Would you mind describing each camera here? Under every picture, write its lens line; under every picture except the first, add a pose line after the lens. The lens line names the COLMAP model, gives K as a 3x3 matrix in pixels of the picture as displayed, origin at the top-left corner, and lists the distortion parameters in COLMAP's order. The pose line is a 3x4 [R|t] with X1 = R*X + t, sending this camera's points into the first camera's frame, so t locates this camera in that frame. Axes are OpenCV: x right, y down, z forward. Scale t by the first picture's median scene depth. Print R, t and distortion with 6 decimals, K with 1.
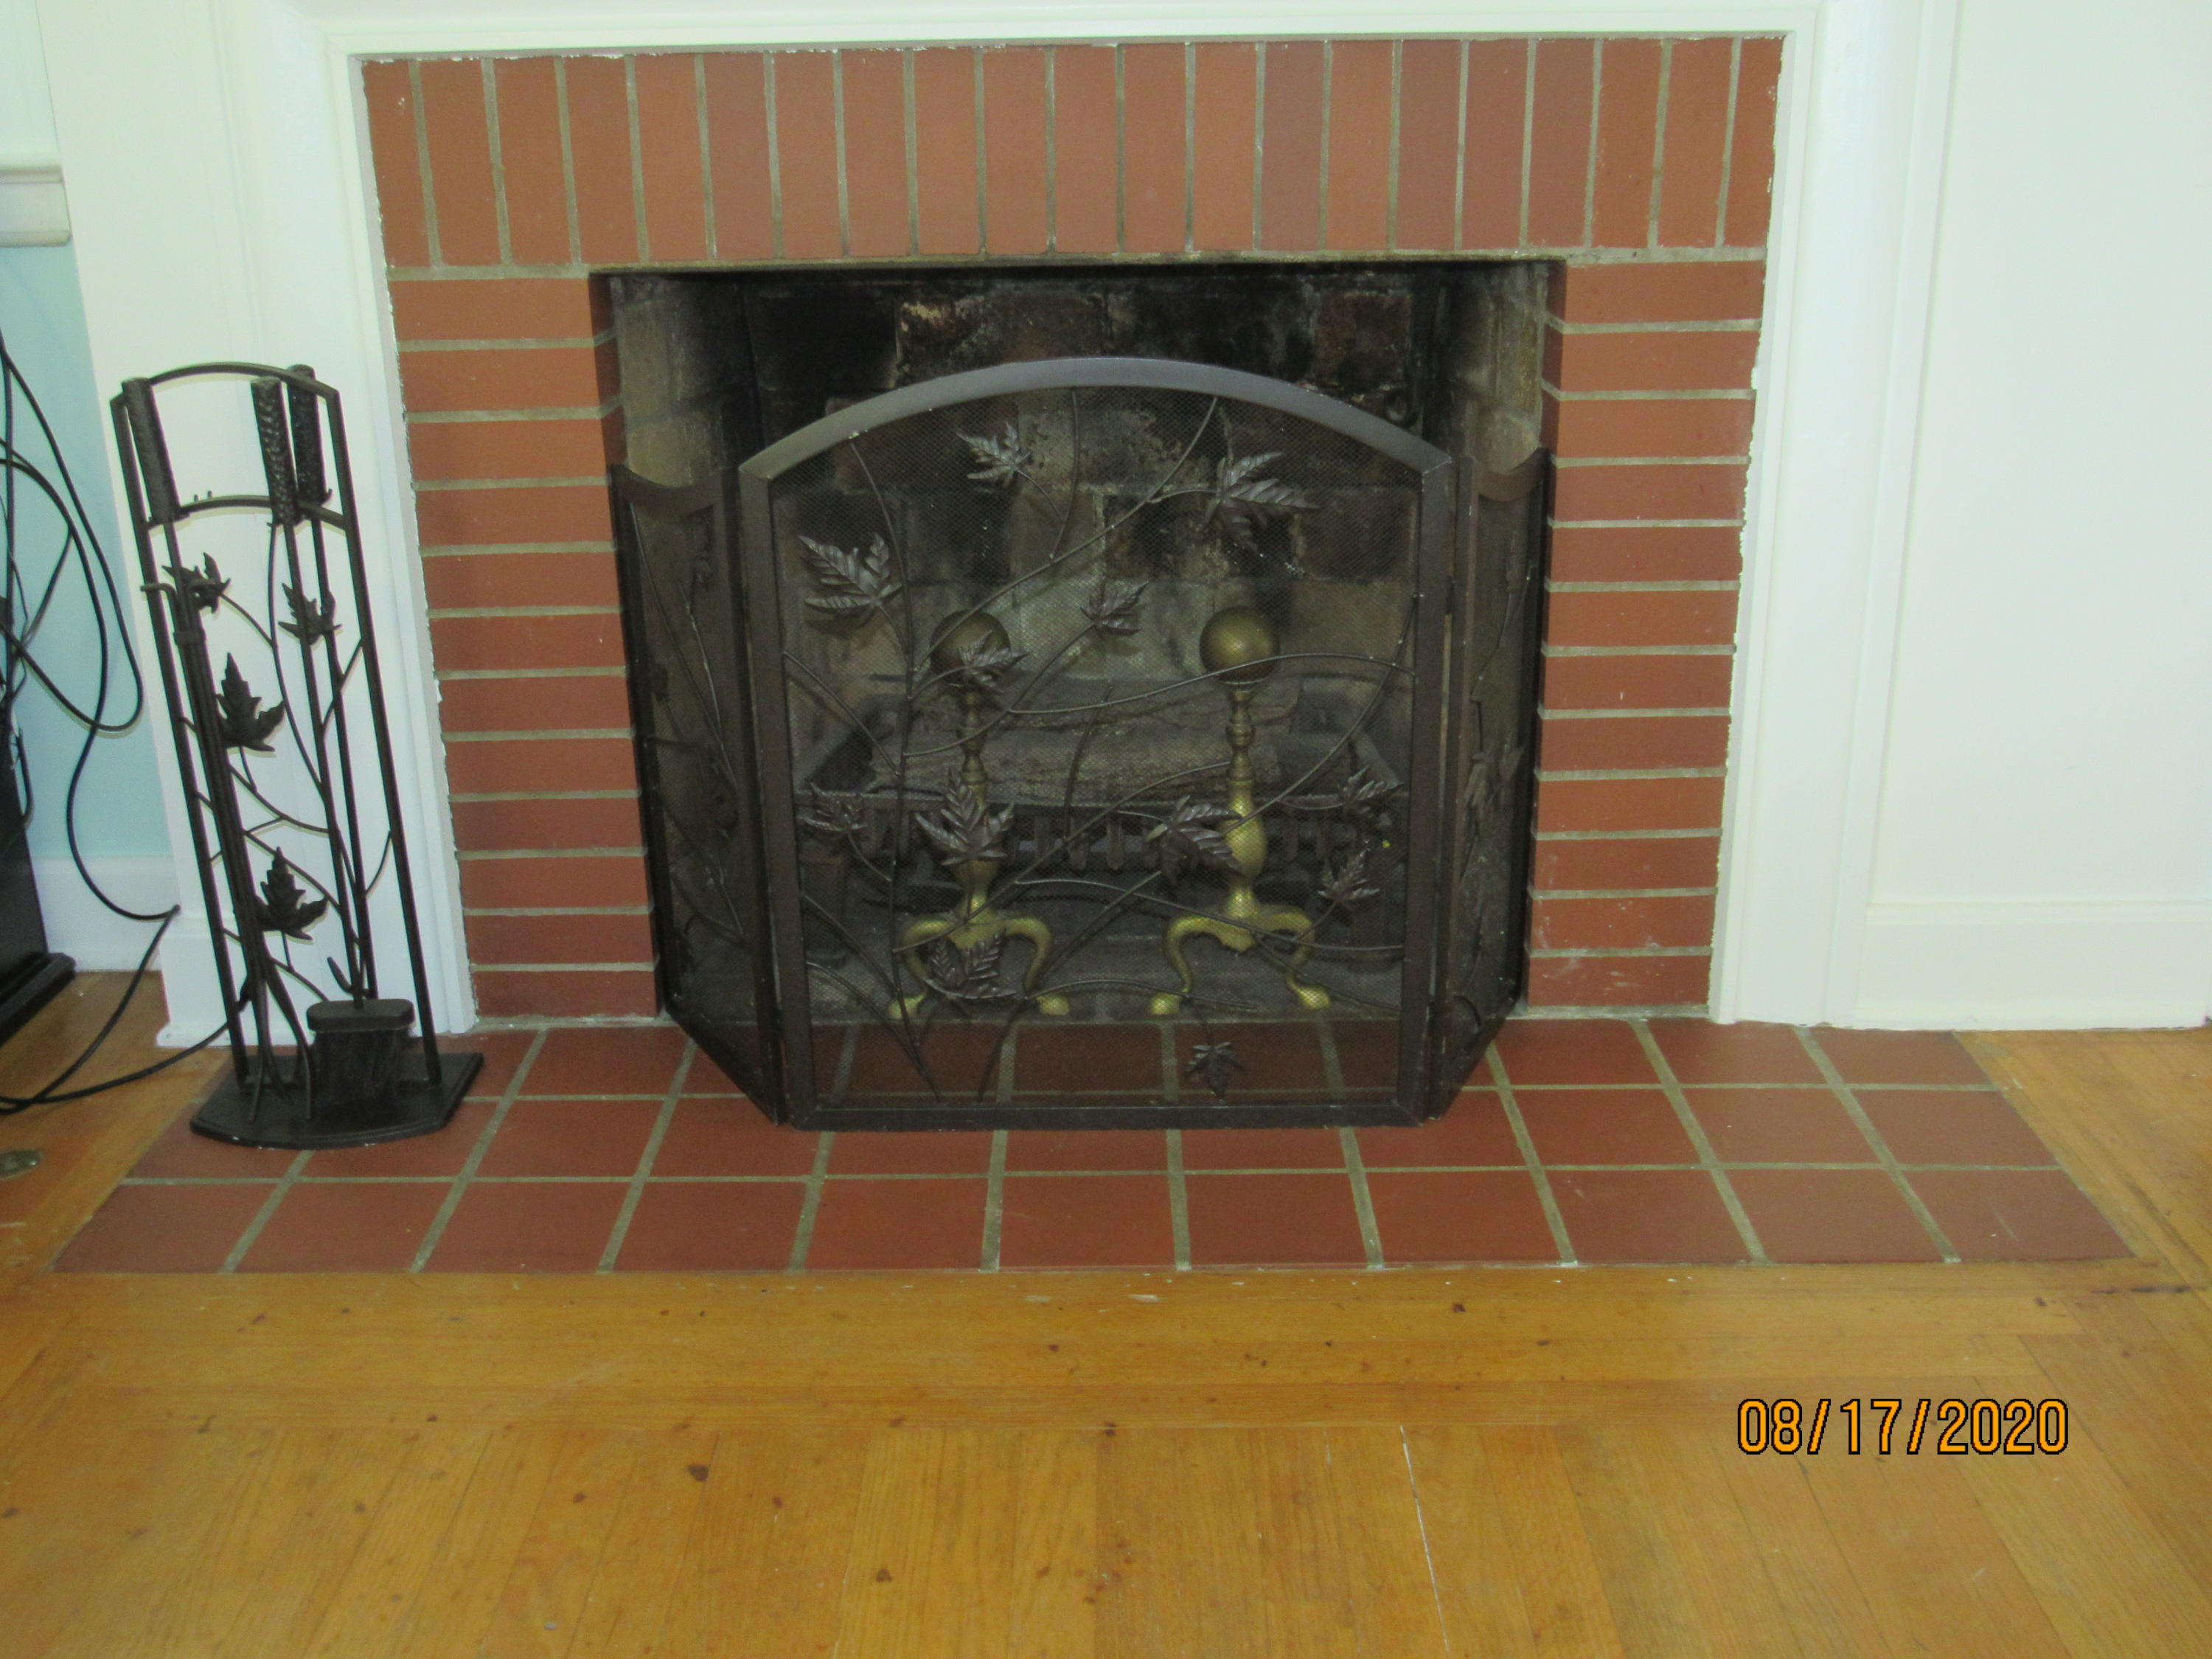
lens RADIAL K [[2121.9, 0, 1111.7], [0, 2121.9, 821.4], [0, 0, 1]] dist [-0.036487, 0.000000]
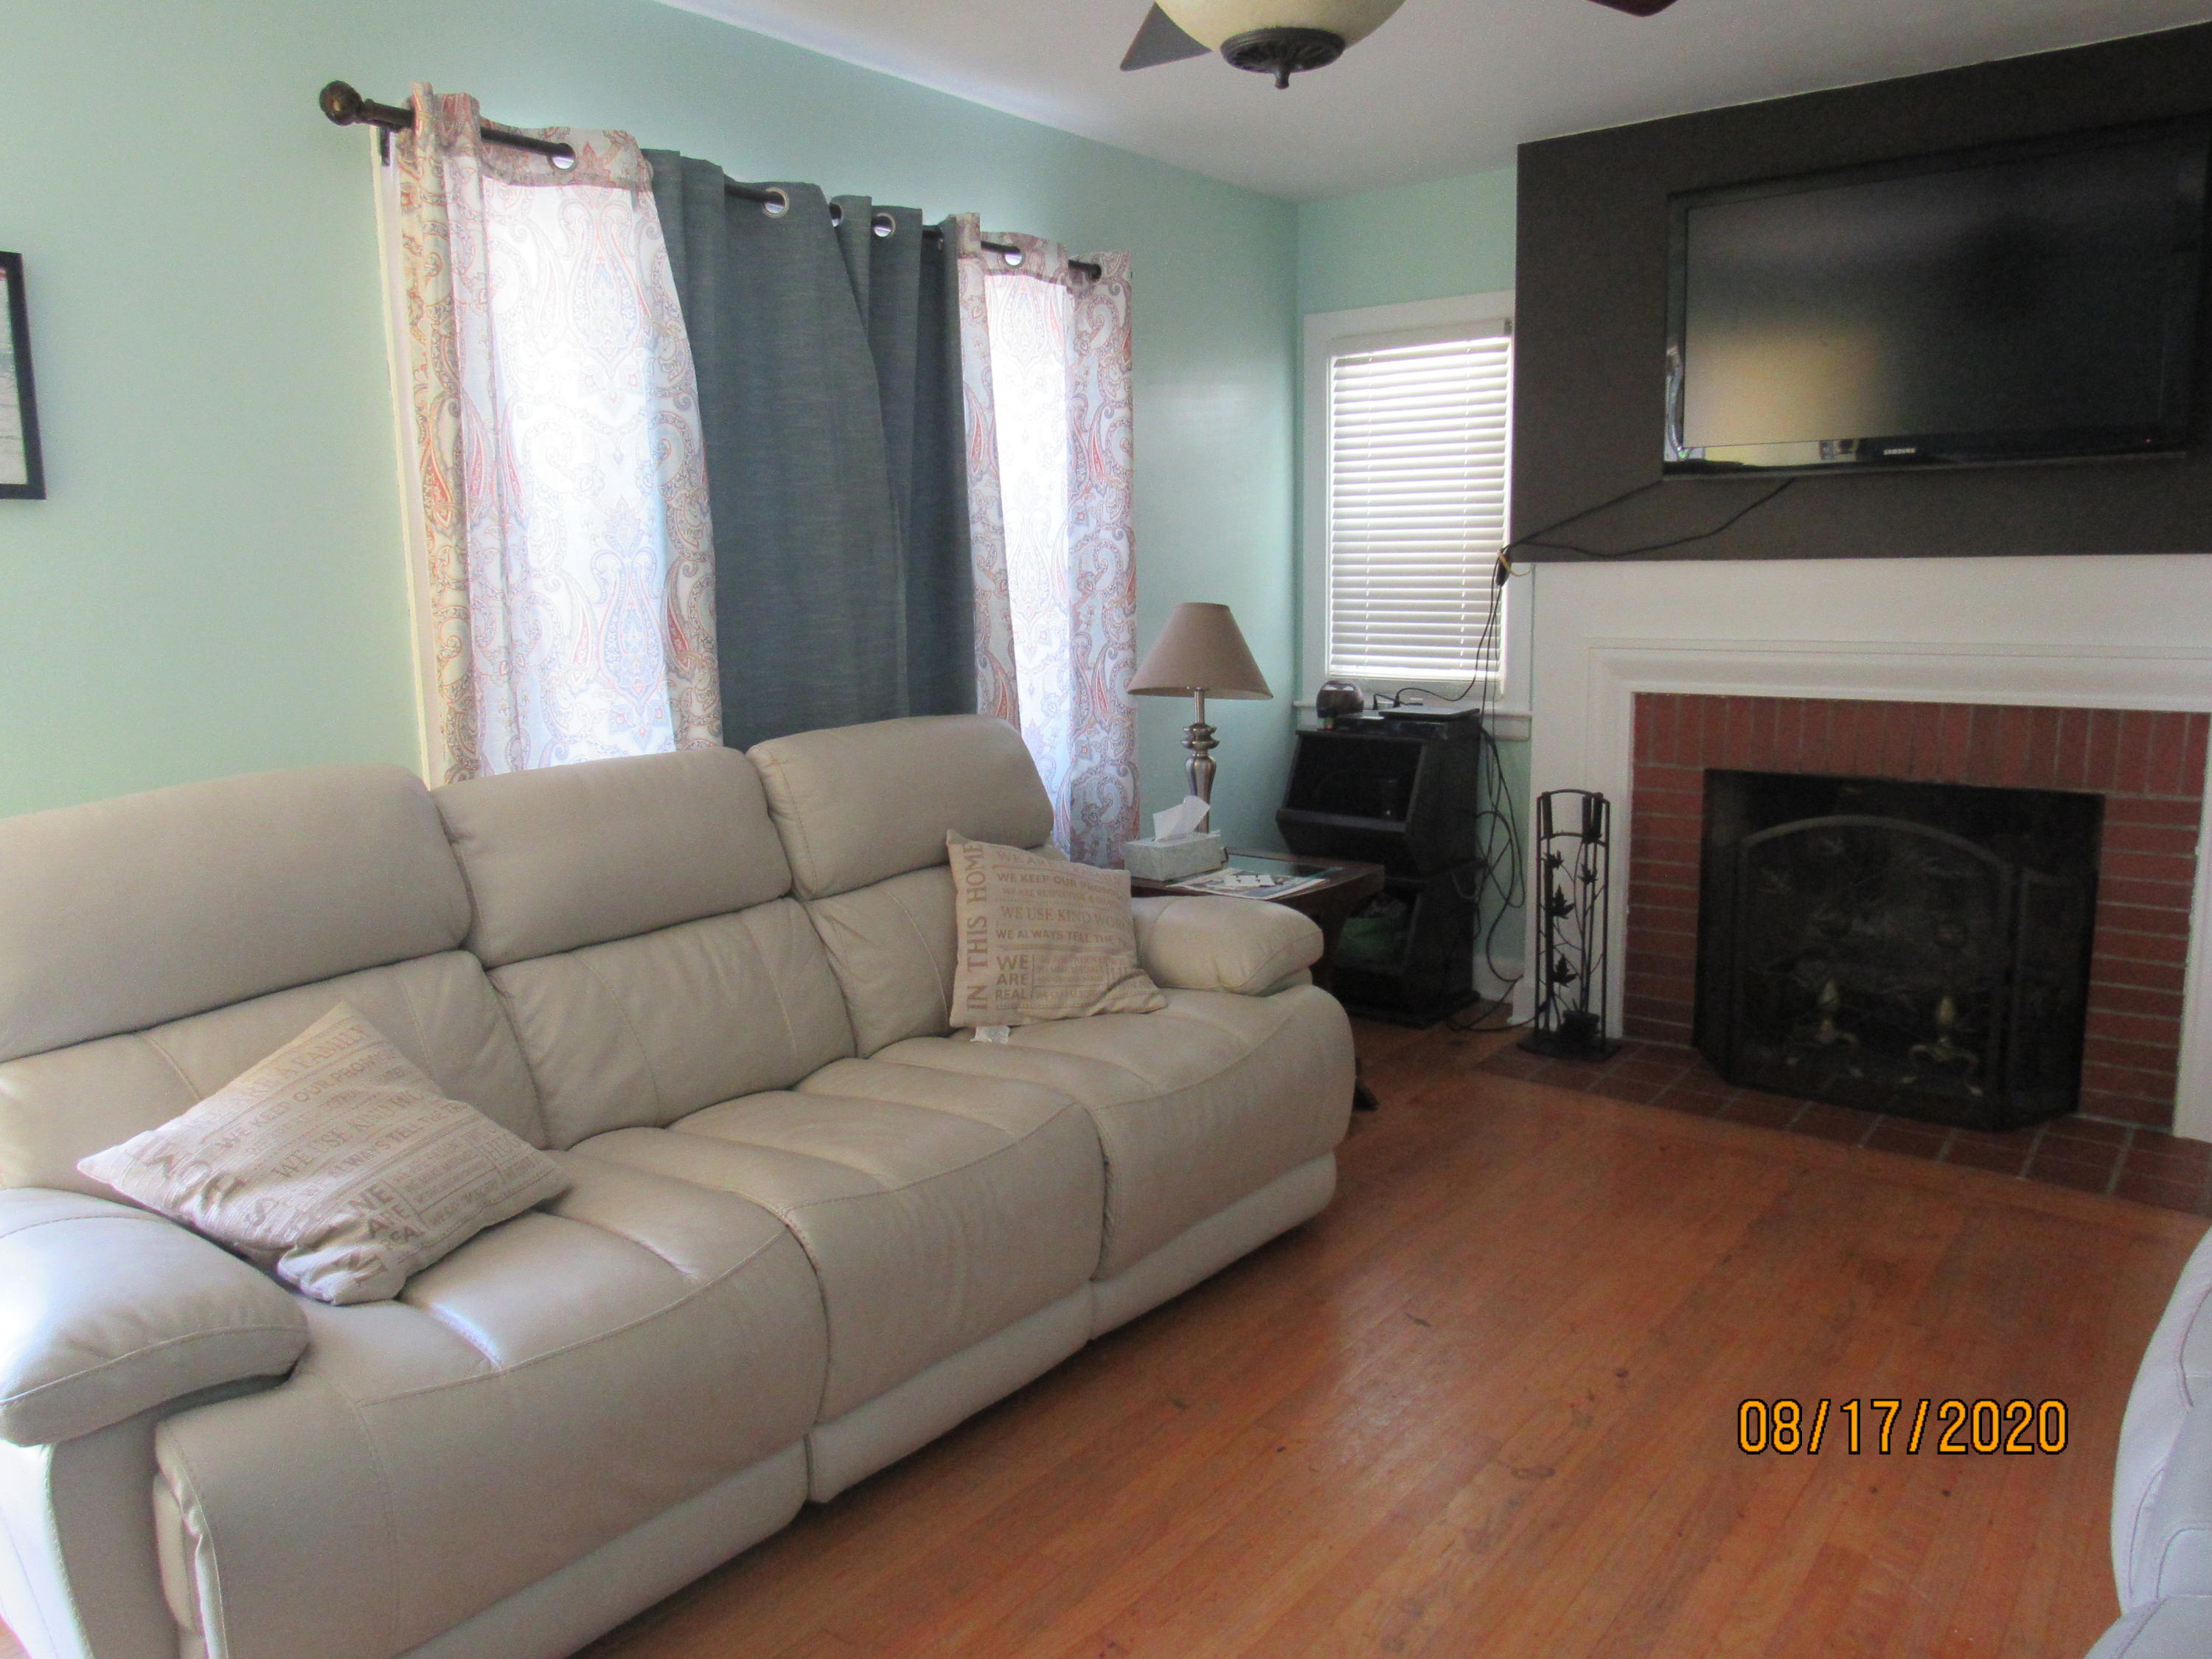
lens RADIAL K [[1583.1, 0, 1107.1], [0, 1583.1, 821.8], [0, 0, 1]] dist [-0.024231, 0.008296]
pose [[0.785388, 0.098464, -0.611122, 0.418557], [-0.202241, 0.973905, -0.102997, 0.187090], [0.585033, 0.204486, 0.784807, -1.101754]]
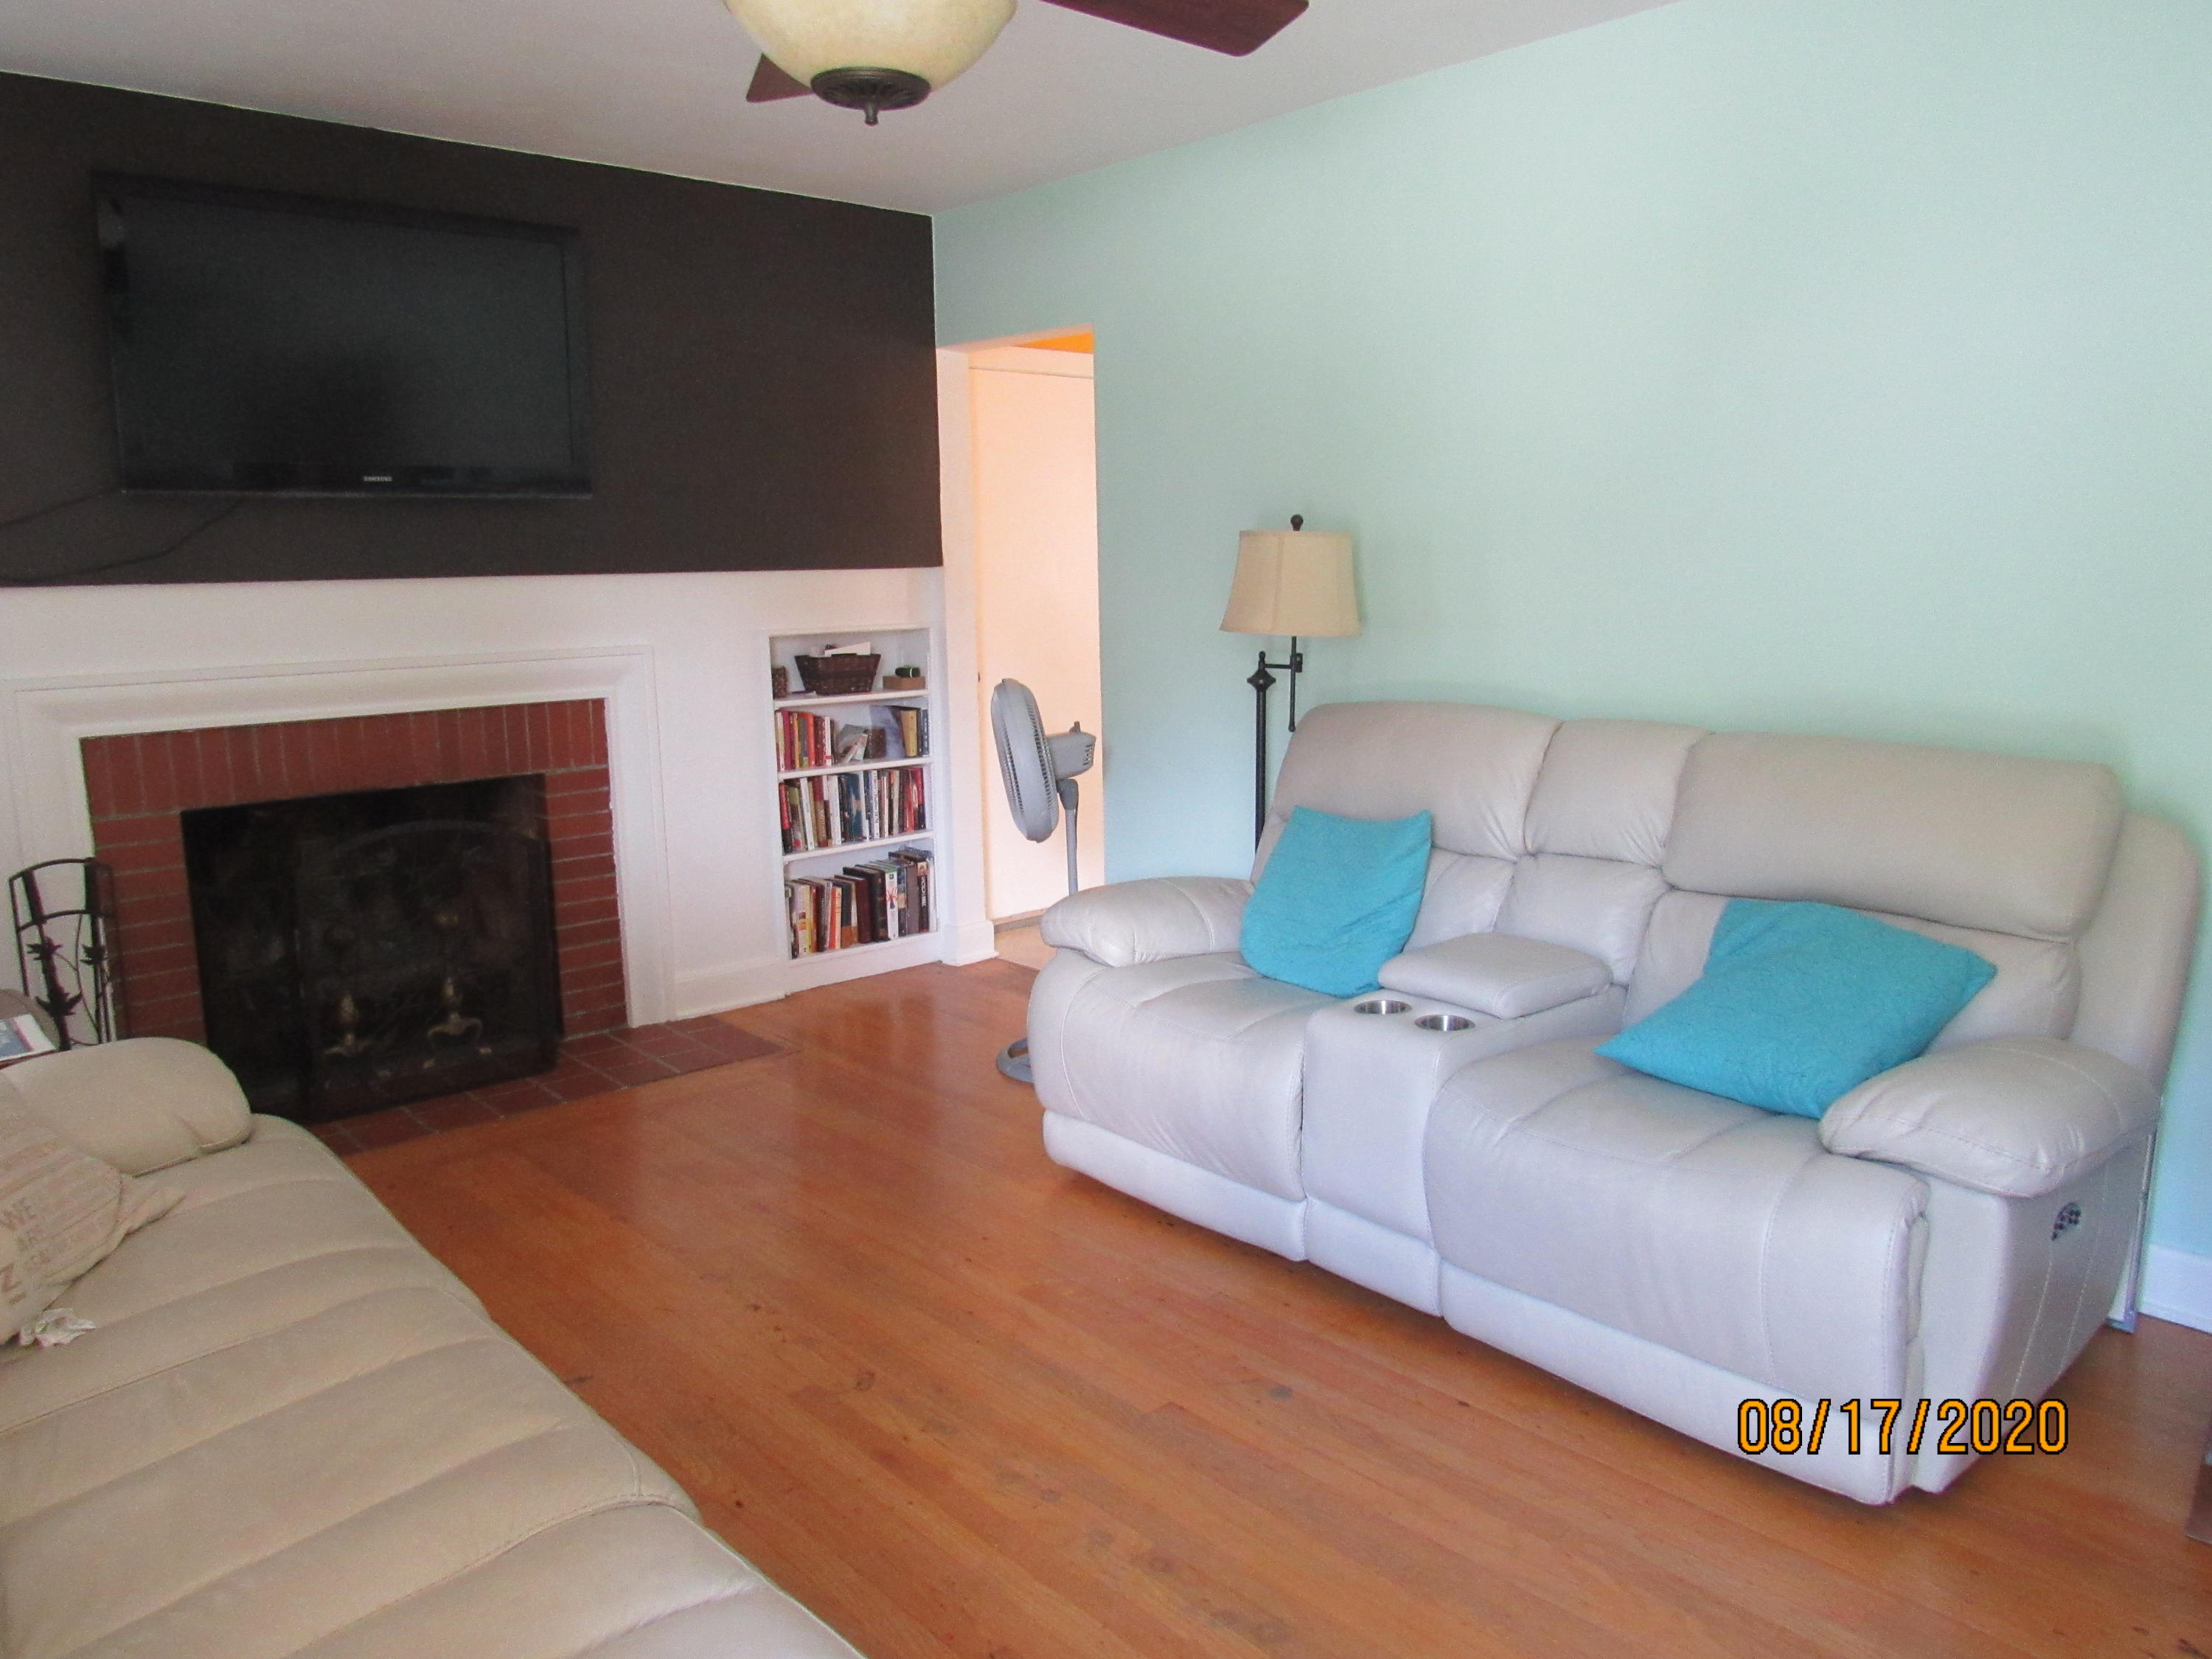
lens RADIAL K [[1583.1, 0, 1086.8], [0, 1583.1, 820.7], [0, 0, 1]] dist [-0.024231, 0.008296]
pose [[0.744498, -0.107529, 0.658908, -0.684538], [0.226803, 0.968984, -0.098132, 0.189092], [-0.627920, 0.222501, 0.745795, -1.115733]]
